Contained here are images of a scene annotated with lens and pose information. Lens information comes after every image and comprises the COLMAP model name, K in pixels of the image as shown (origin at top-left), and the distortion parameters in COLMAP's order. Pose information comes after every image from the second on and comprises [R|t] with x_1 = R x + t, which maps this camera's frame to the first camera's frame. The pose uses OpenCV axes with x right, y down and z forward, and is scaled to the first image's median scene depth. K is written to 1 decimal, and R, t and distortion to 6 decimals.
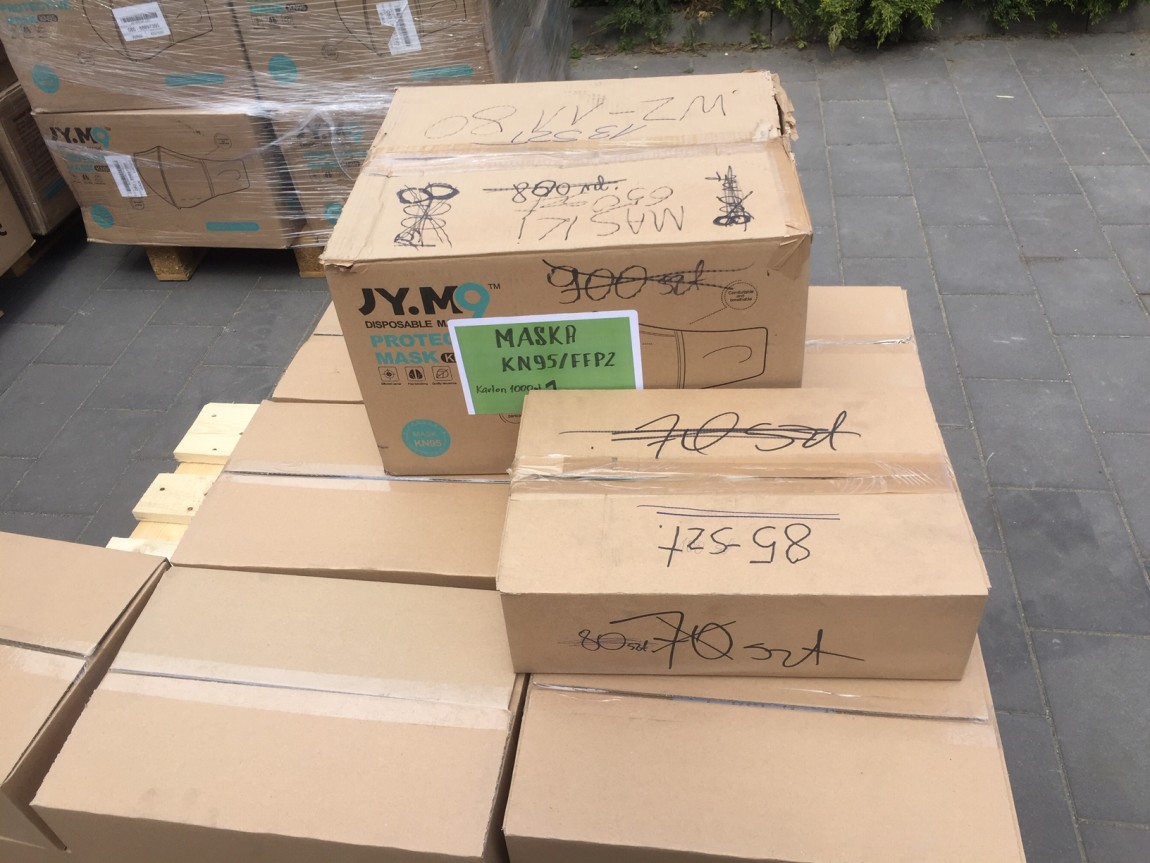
lens RADIAL K [[972.6, 0, 574.5], [0, 972.6, 435.8], [0, 0, 1]] dist [0.013781, -0.002726]
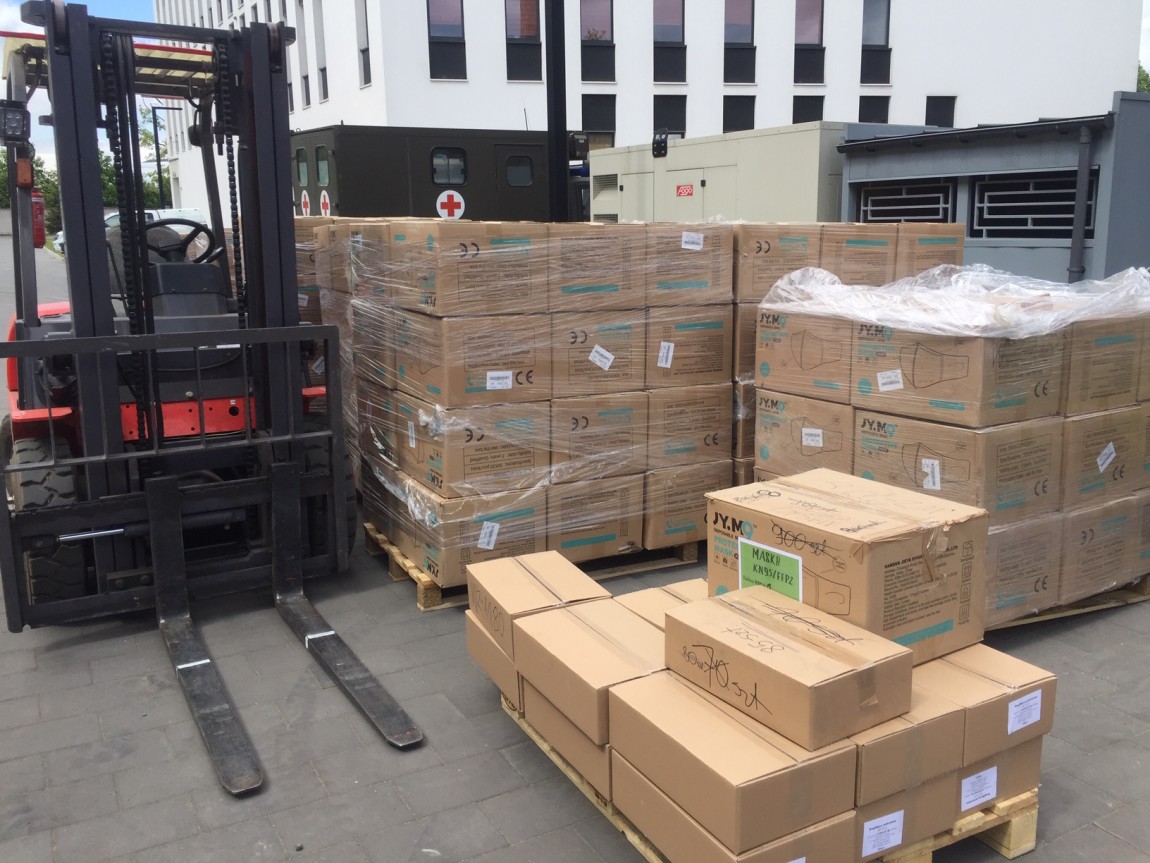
lens RADIAL K [[972.6, 0, 577.7], [0, 972.6, 430.1], [0, 0, 1]] dist [0.013781, -0.002726]
pose [[0.597404, 0.219272, -0.771381, 1.345383], [-0.553381, 0.808896, -0.198636, 0.338712], [0.580412, 0.545534, 0.604578, -0.725302]]
